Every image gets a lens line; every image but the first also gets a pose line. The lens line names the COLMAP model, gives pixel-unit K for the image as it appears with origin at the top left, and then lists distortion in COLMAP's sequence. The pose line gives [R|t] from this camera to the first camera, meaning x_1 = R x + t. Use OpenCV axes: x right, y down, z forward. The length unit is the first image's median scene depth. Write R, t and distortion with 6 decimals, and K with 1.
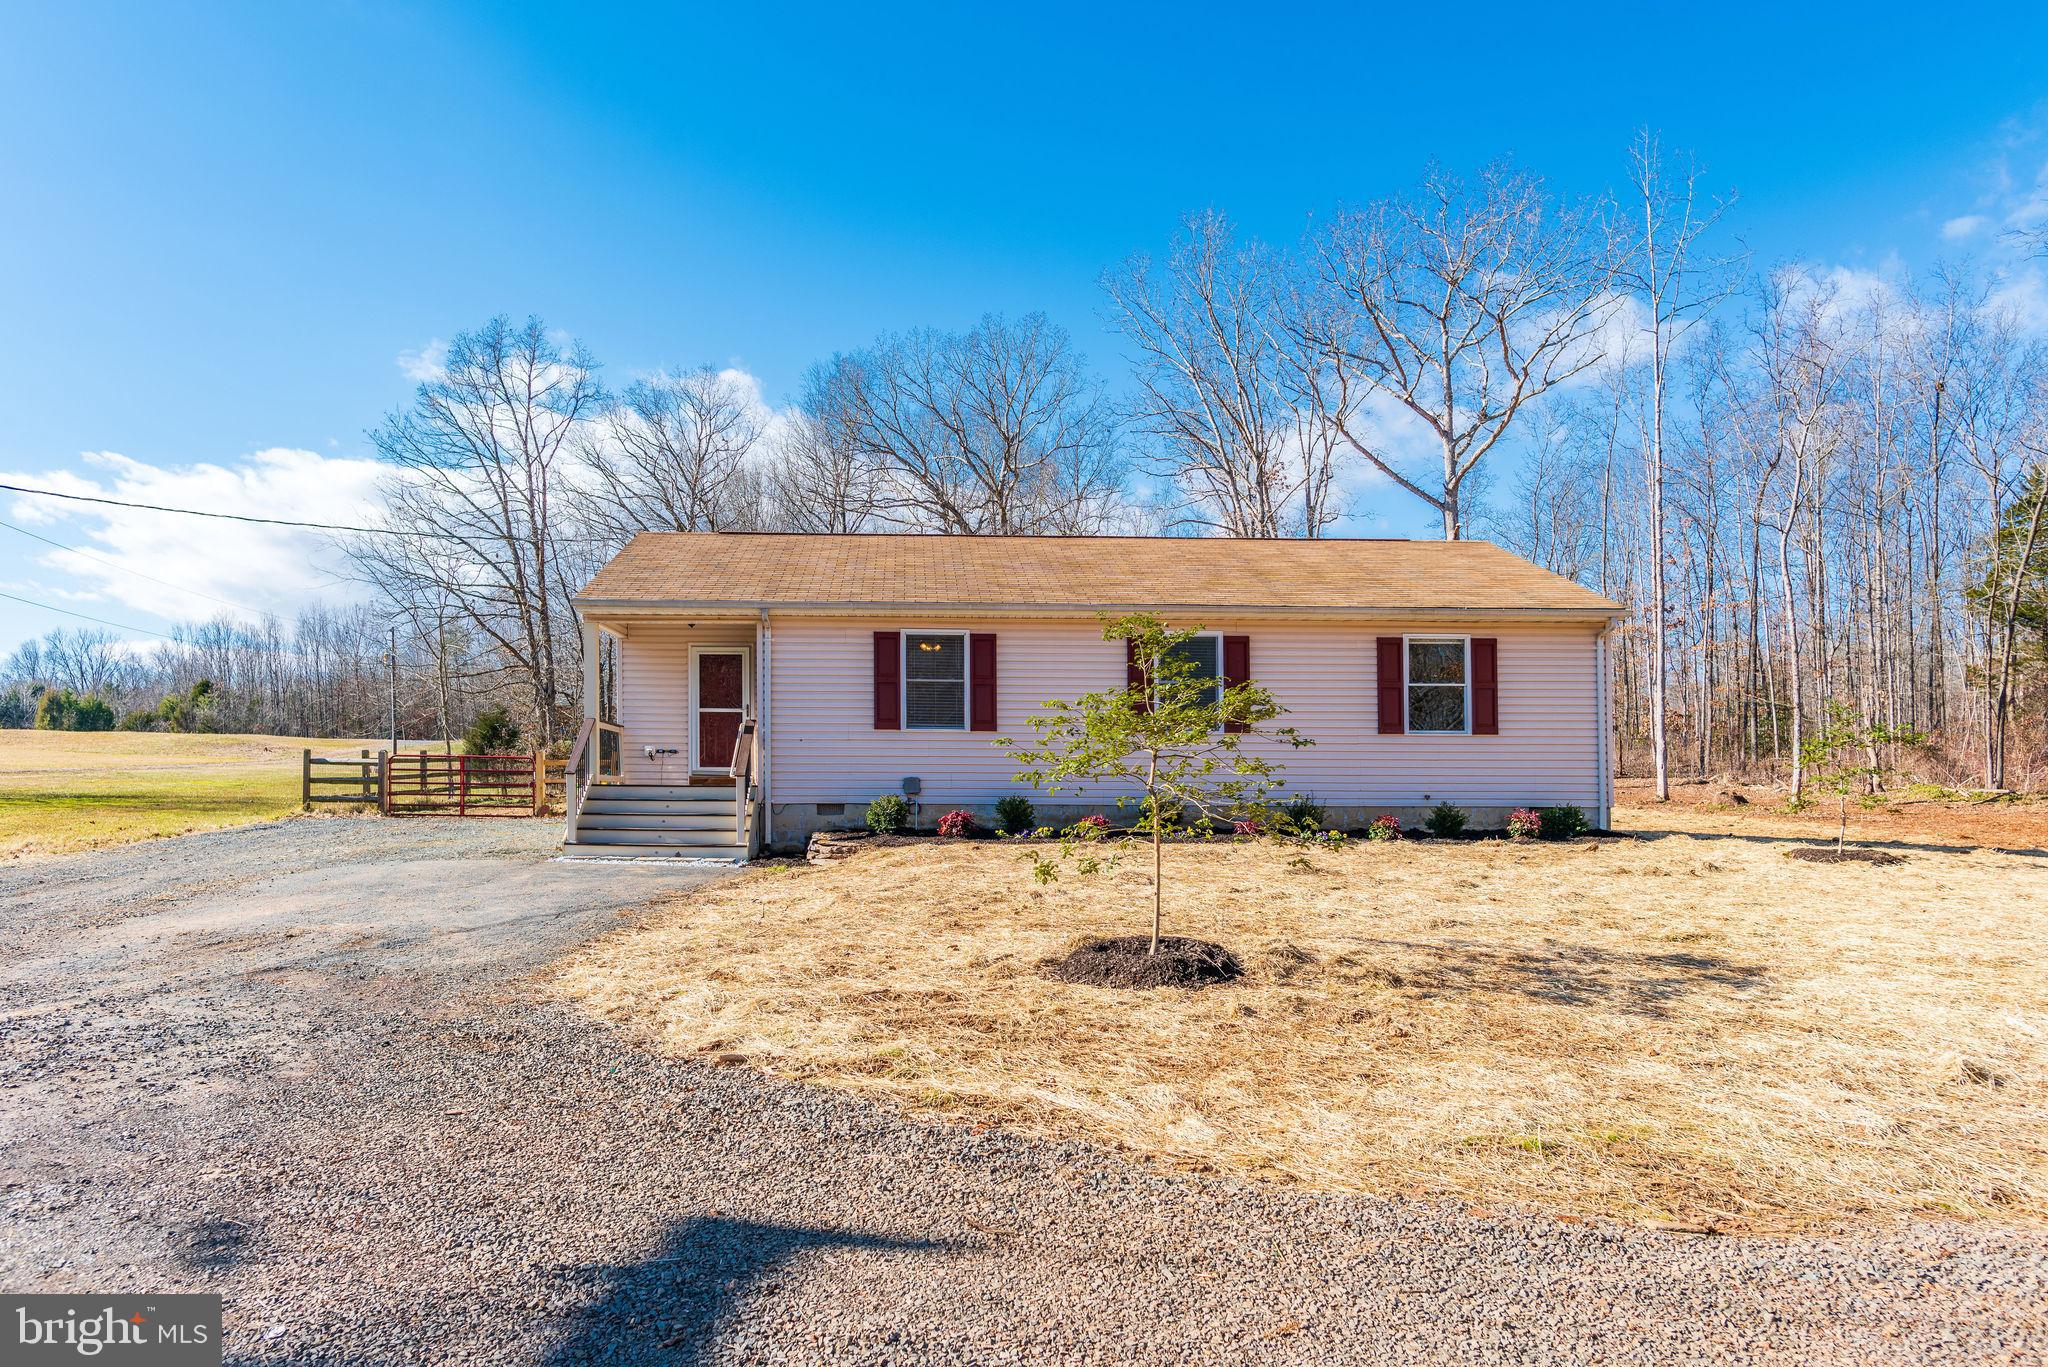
lens RADIAL K [[1251.1, 0, 932.4], [0, 1251.1, 753.6], [0, 0, 1]] dist [-0.001491, -0.000515]
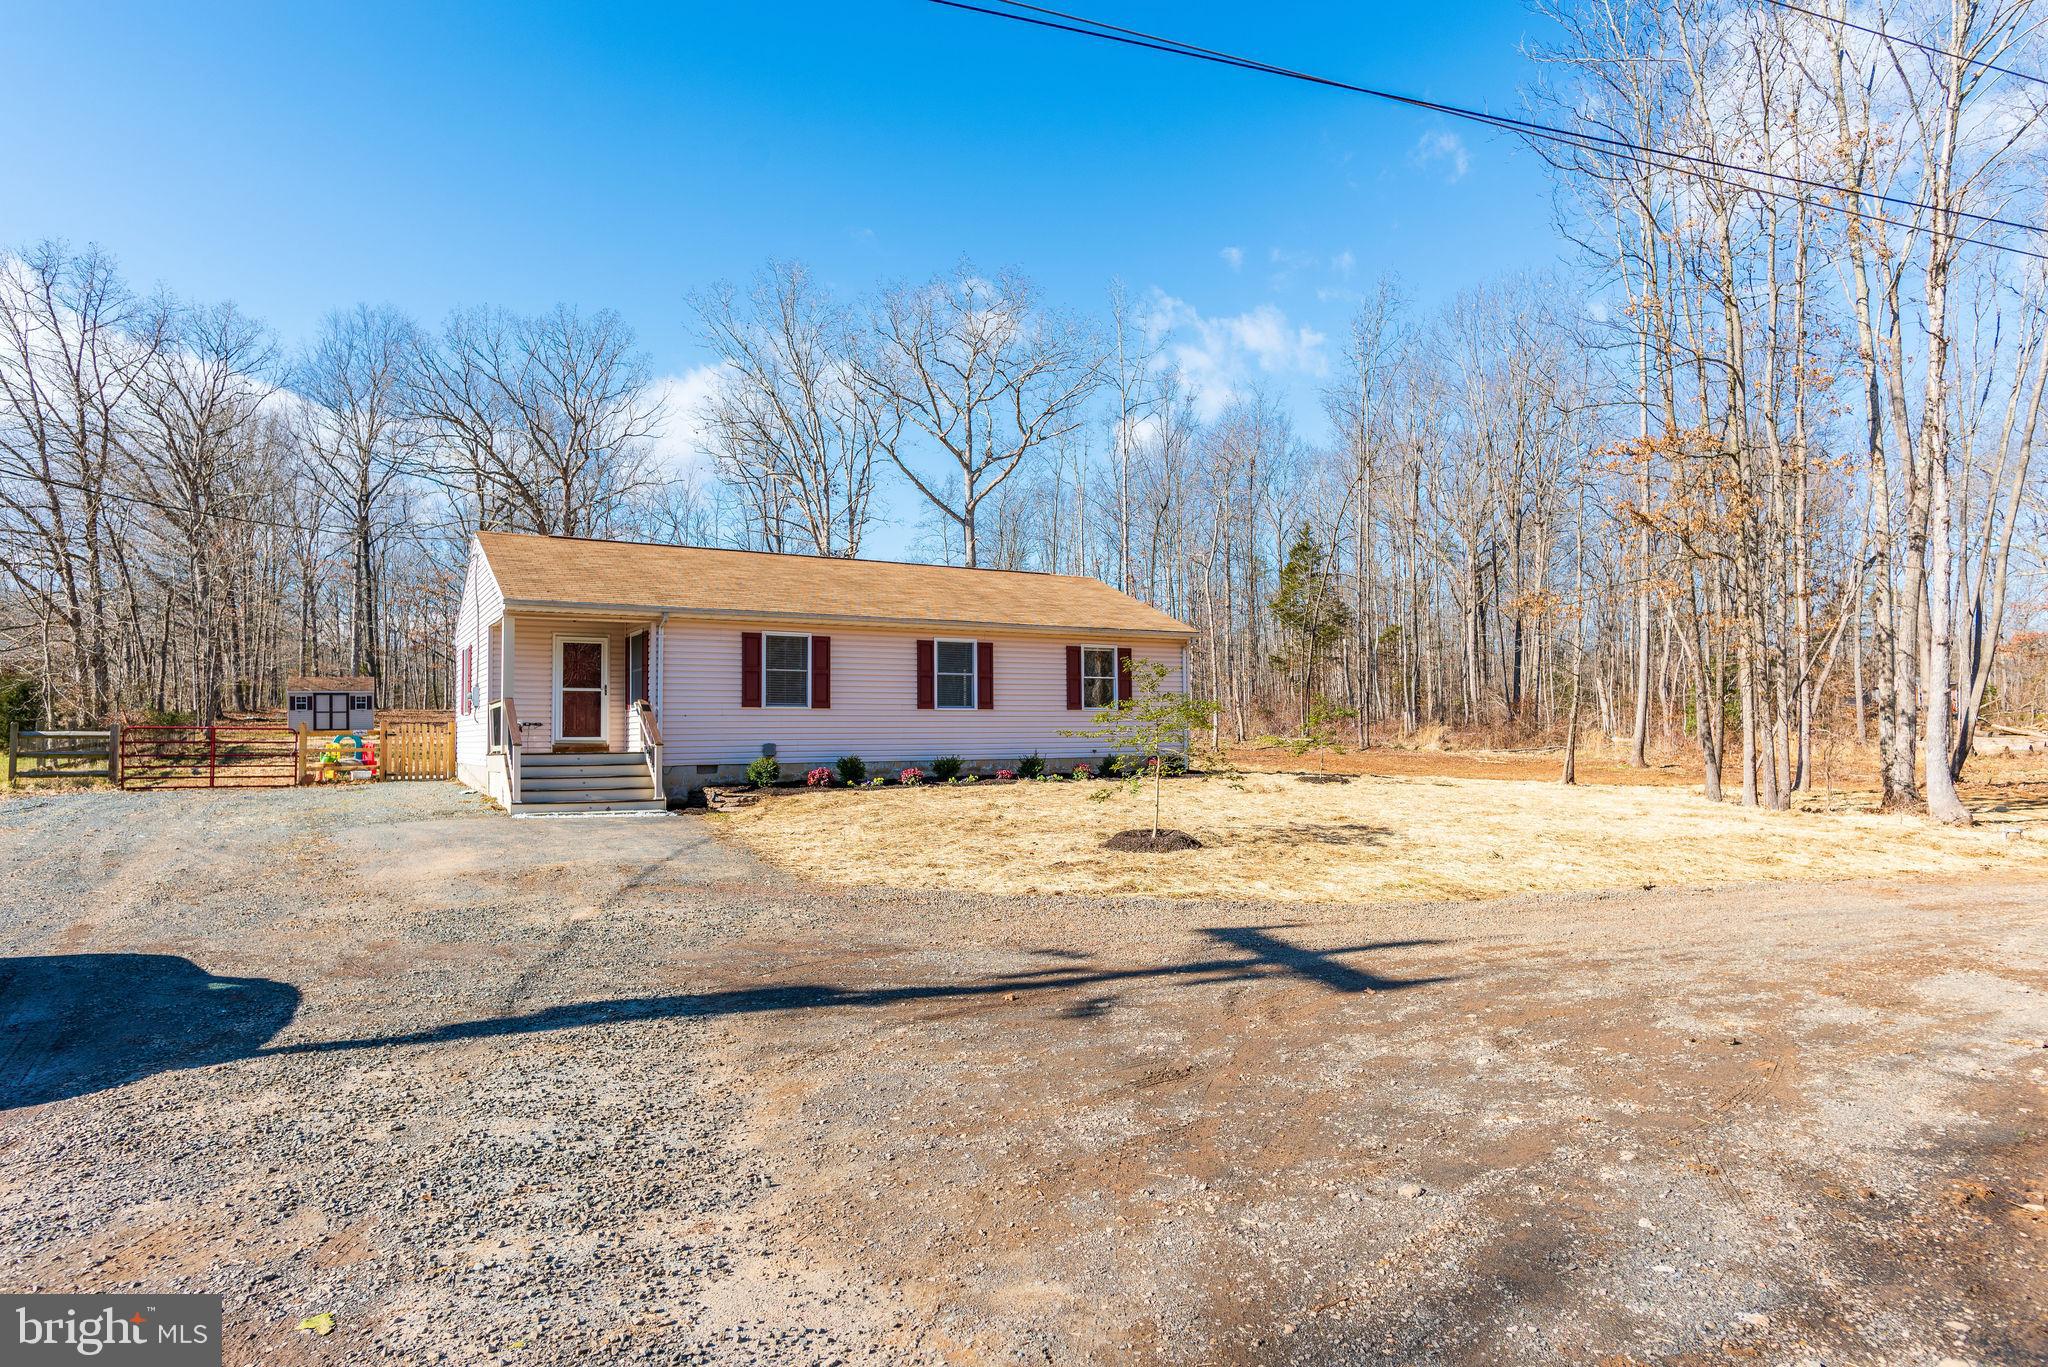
lens RADIAL K [[1177.6, 0, 1025.1], [0, 1177.6, 664.0], [0, 0, 1]] dist [-0.004016, 0.000609]
pose [[0.867586, 0.017109, 0.496993, -0.399677], [0.002427, 0.999250, -0.038636, -0.016022], [-0.497281, 0.034726, 0.866894, -0.212599]]
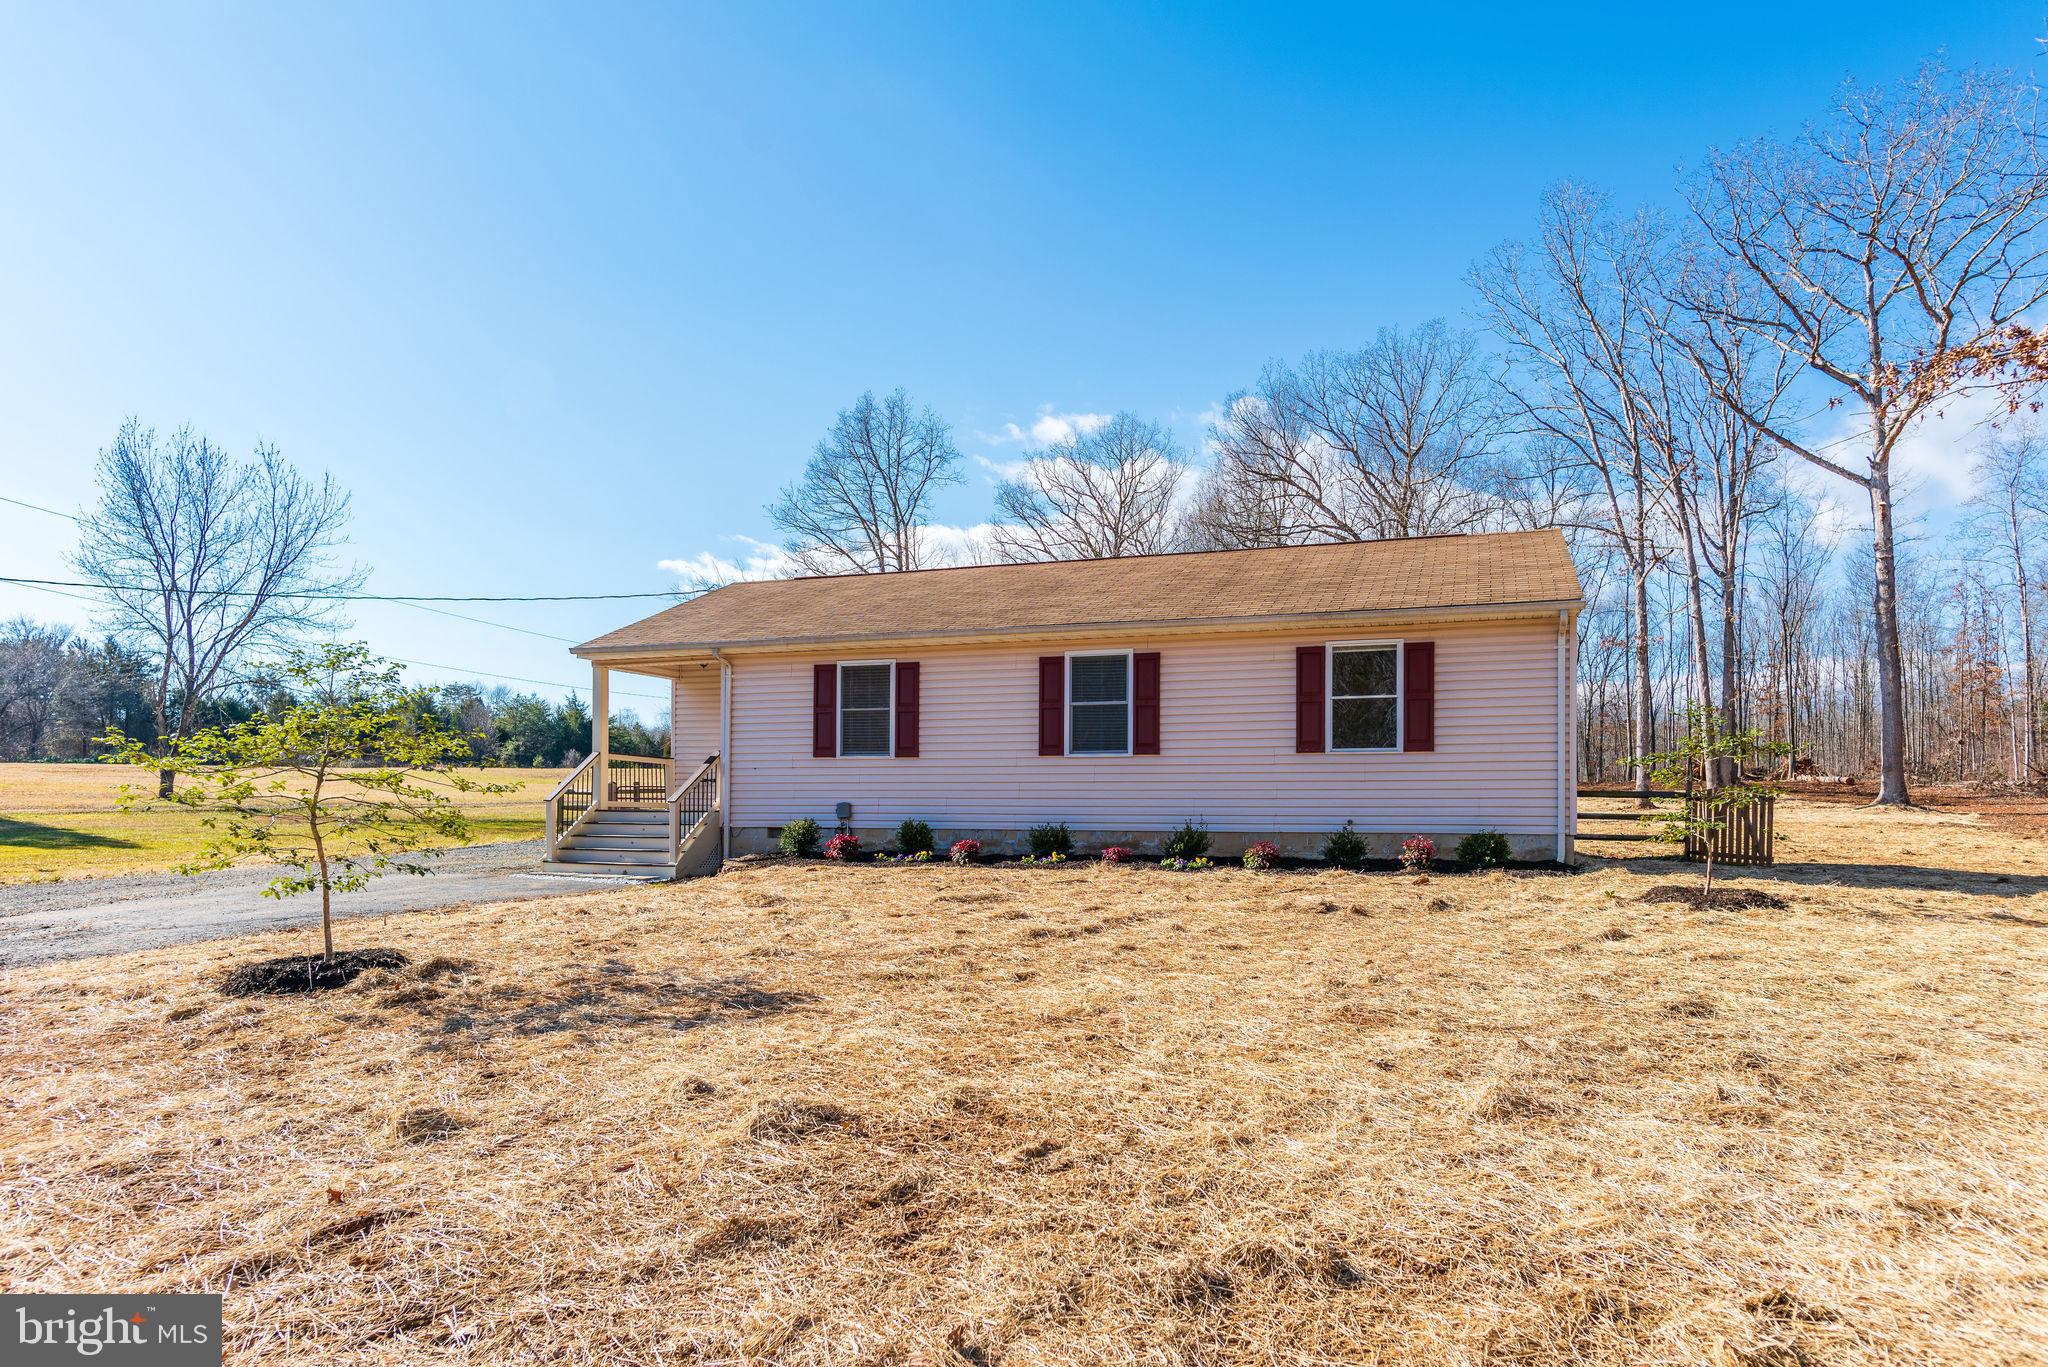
lens RADIAL K [[1208.1, 0, 1037.2], [0, 1208.1, 765.8], [0, 0, 1]] dist [-0.004498, 0.001080]
pose [[0.935168, -0.014089, -0.353925, 0.489304], [0.009093, 0.999834, -0.015774, 0.005604], [0.354088, 0.011533, 0.935141, 0.111325]]
